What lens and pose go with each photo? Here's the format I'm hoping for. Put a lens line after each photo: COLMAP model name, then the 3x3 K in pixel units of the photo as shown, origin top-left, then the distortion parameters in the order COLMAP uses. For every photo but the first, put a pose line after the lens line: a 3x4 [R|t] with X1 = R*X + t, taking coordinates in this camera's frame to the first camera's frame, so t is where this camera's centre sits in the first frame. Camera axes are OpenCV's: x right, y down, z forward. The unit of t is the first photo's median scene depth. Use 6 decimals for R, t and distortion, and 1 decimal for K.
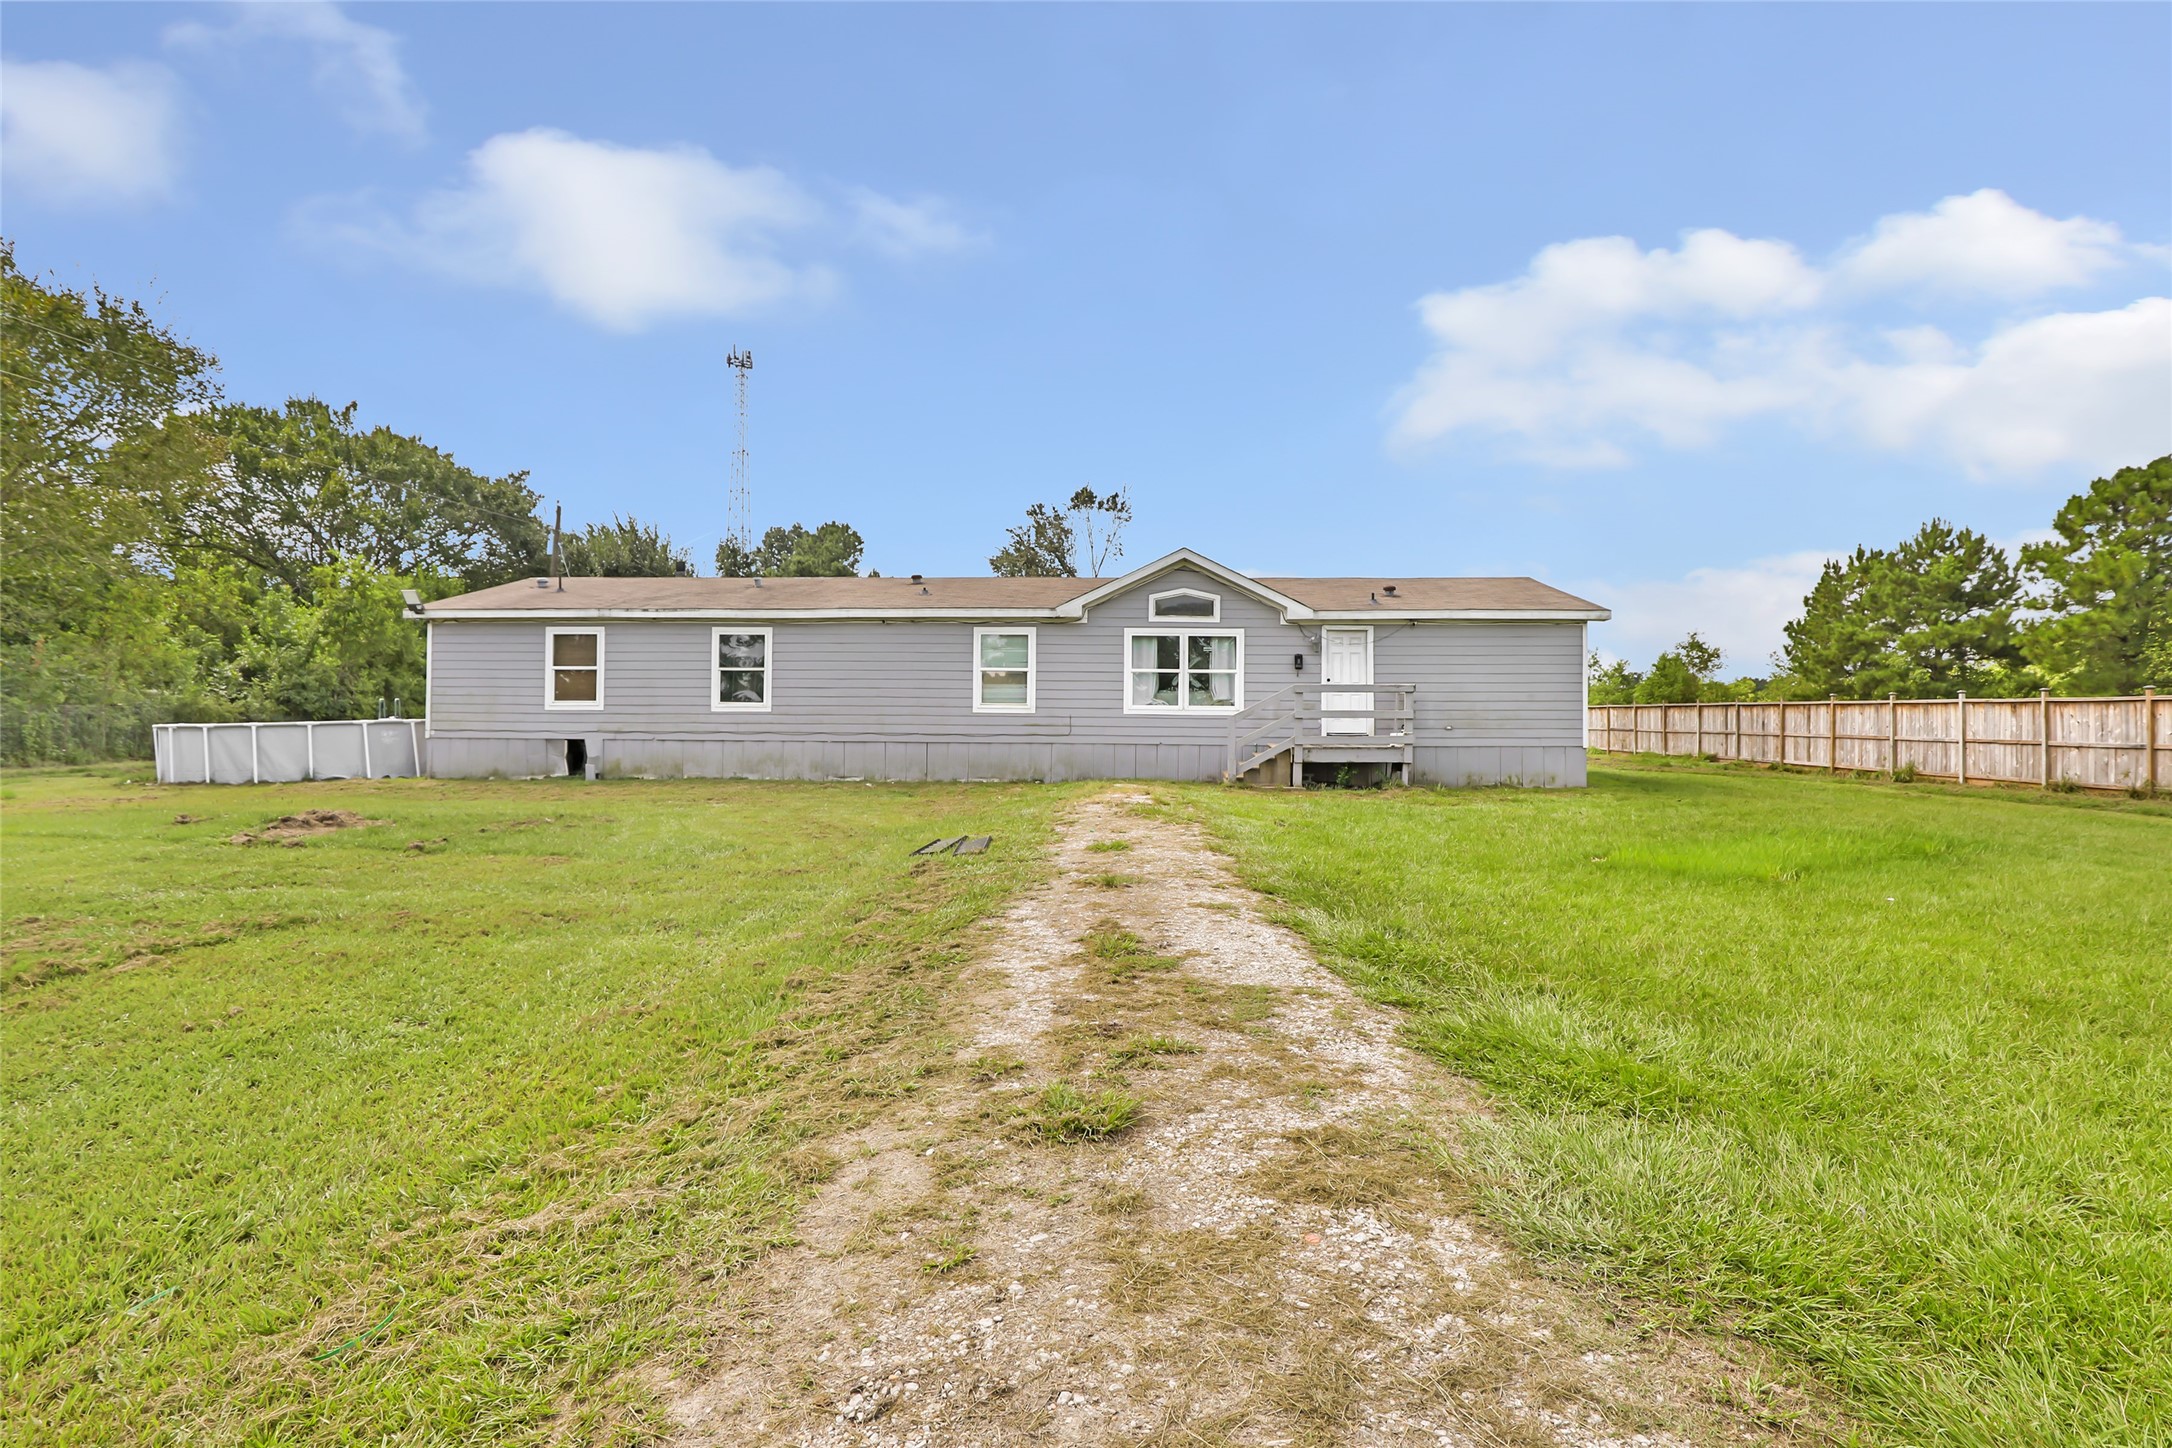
lens RADIAL K [[1051.1, 0, 1070.8], [0, 1051.1, 707.8], [0, 0, 1]] dist [0.002343, 0.001808]
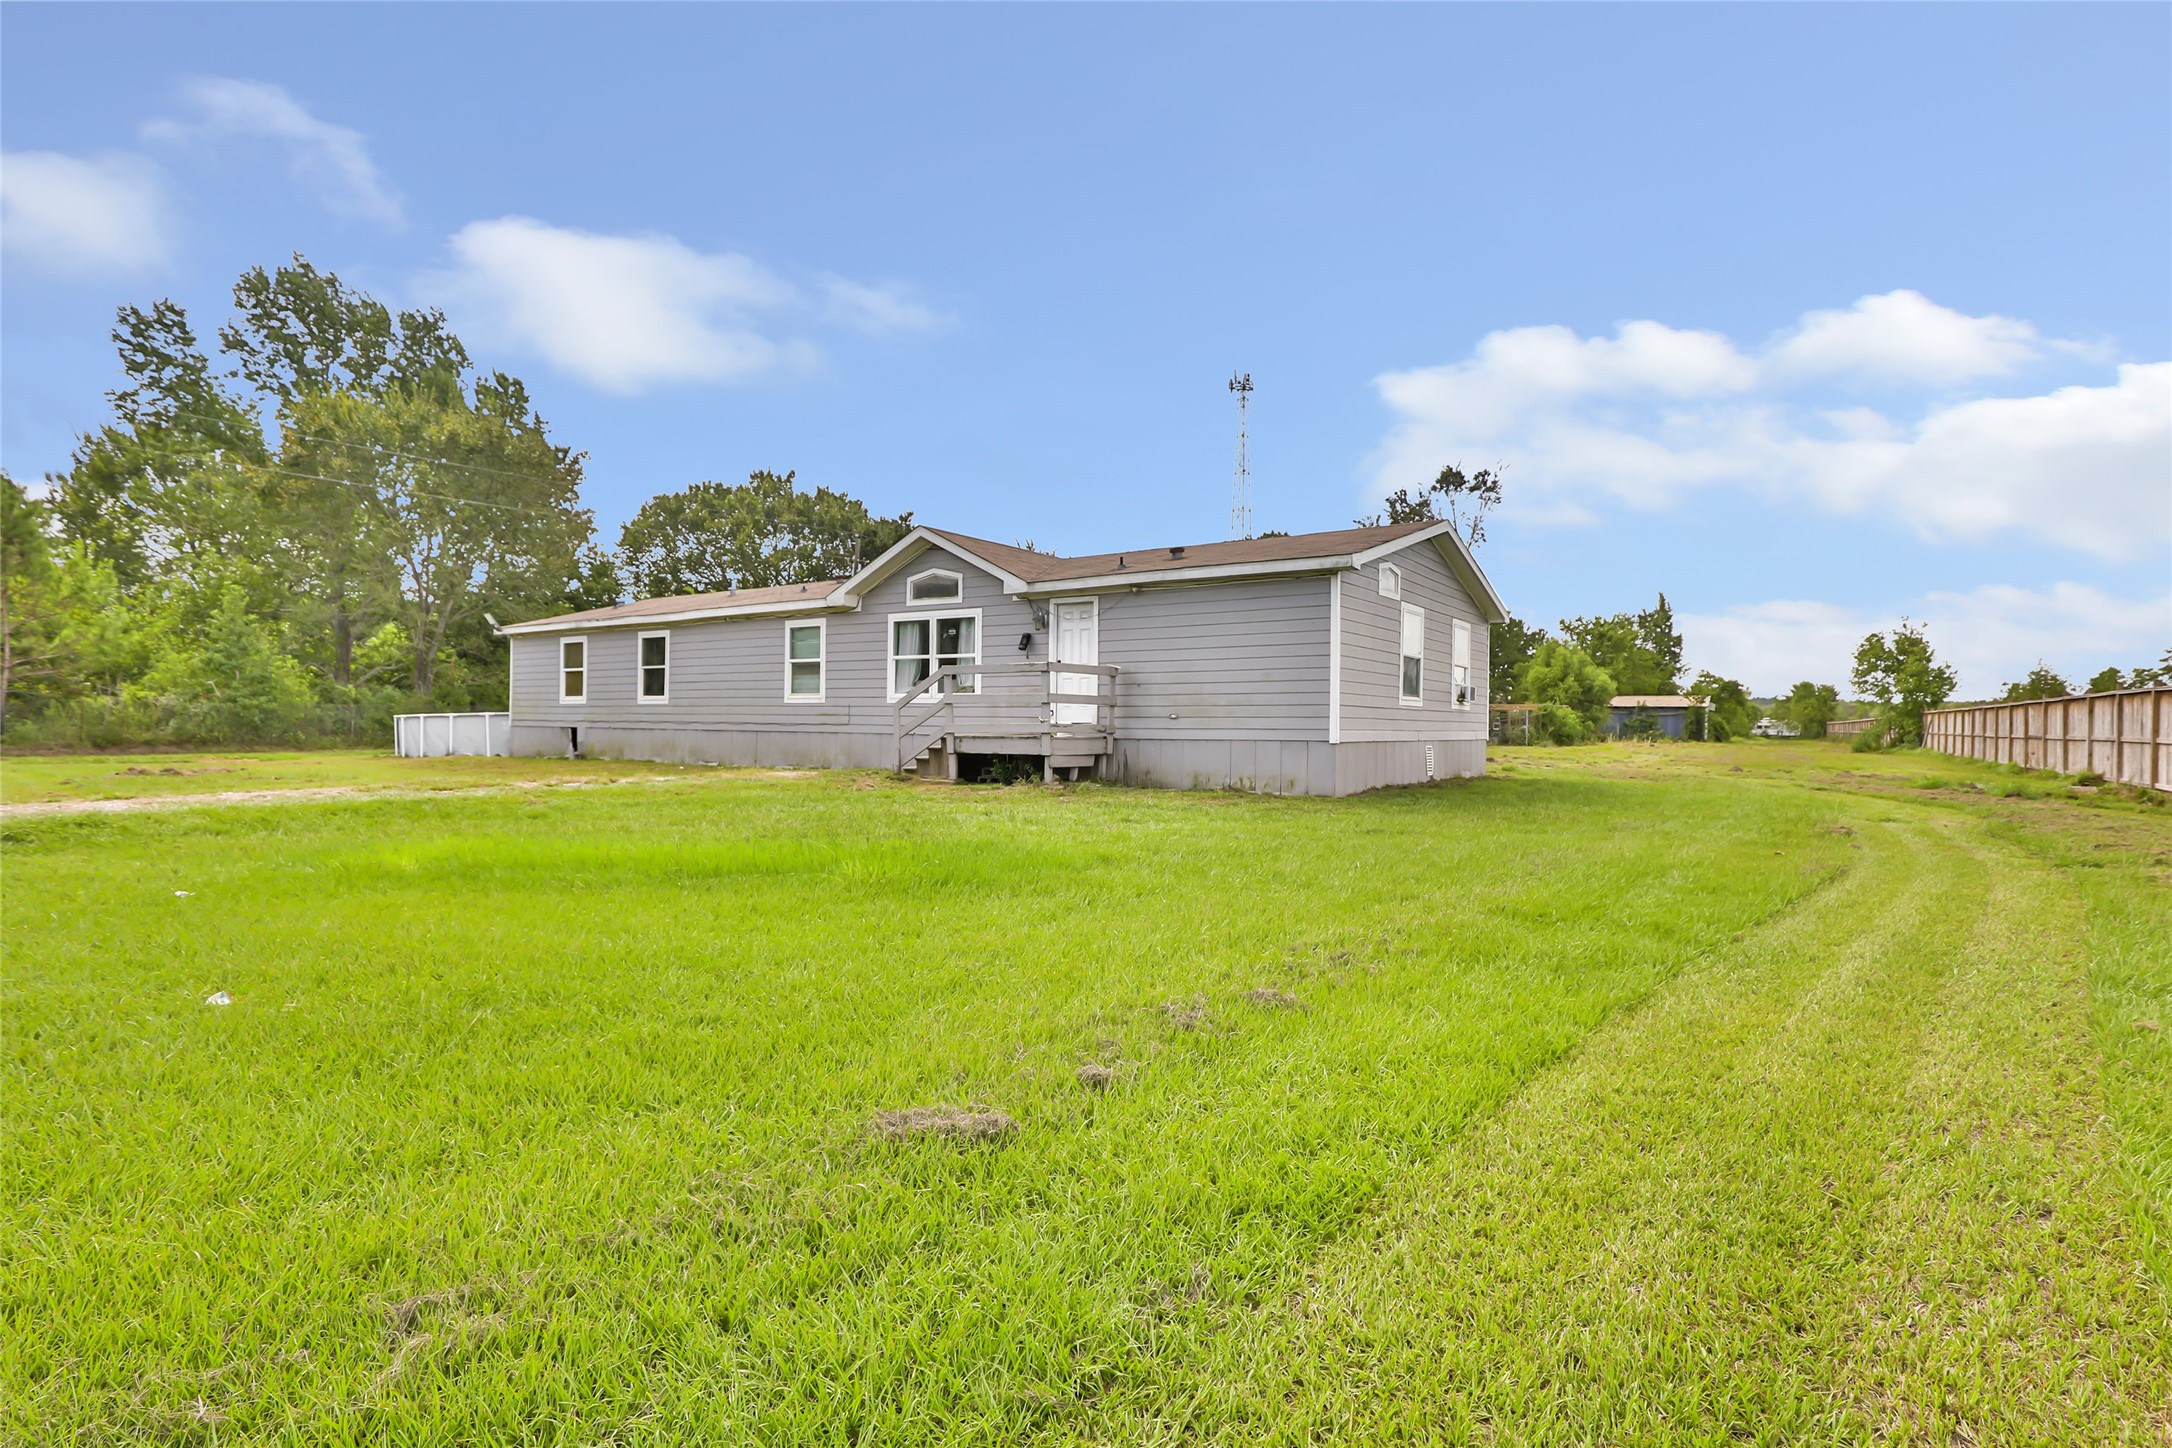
lens RADIAL K [[1051.1, 0, 1075.0], [0, 1051.1, 731.7], [0, 0, 1]] dist [0.002343, 0.001808]
pose [[0.850617, 0.006574, -0.525745, 0.691354], [-0.002733, 0.999964, 0.008083, 0.023590], [0.525779, -0.005439, 0.850604, 0.260391]]
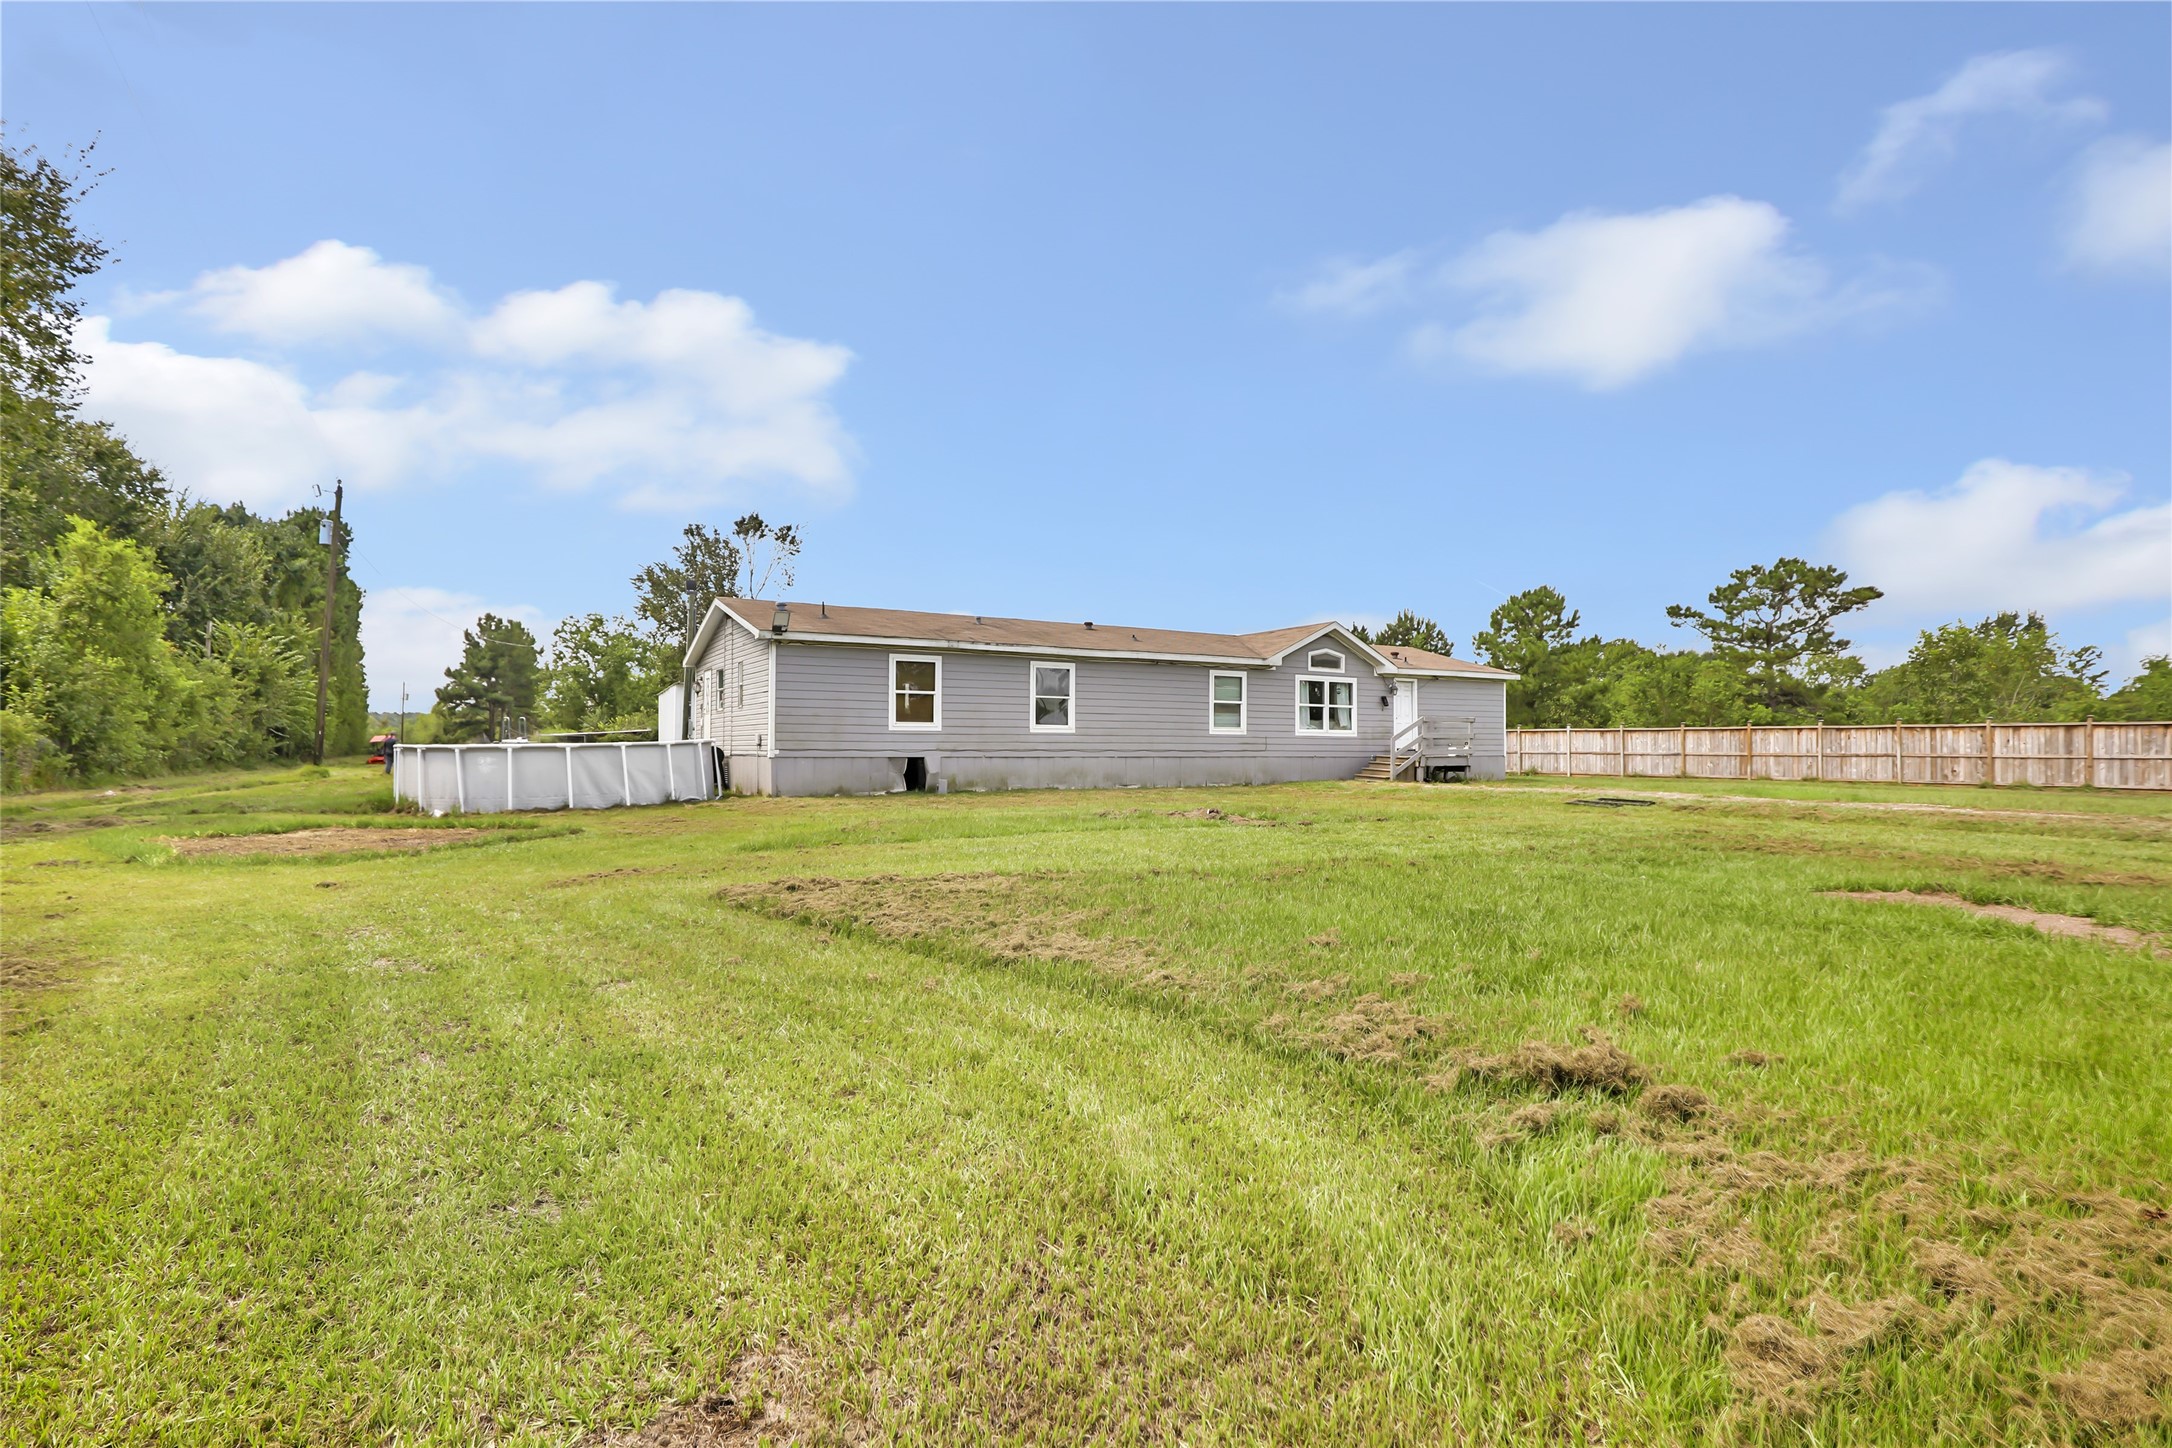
lens RADIAL K [[1051.1, 0, 1070.8], [0, 1051.1, 724.3], [0, 0, 1]] dist [0.002343, 0.001808]
pose [[0.831399, 0.009184, 0.555599, -0.959827], [-0.003007, 0.999923, -0.012029, 0.008286], [-0.555667, 0.008330, 0.831363, -0.003552]]
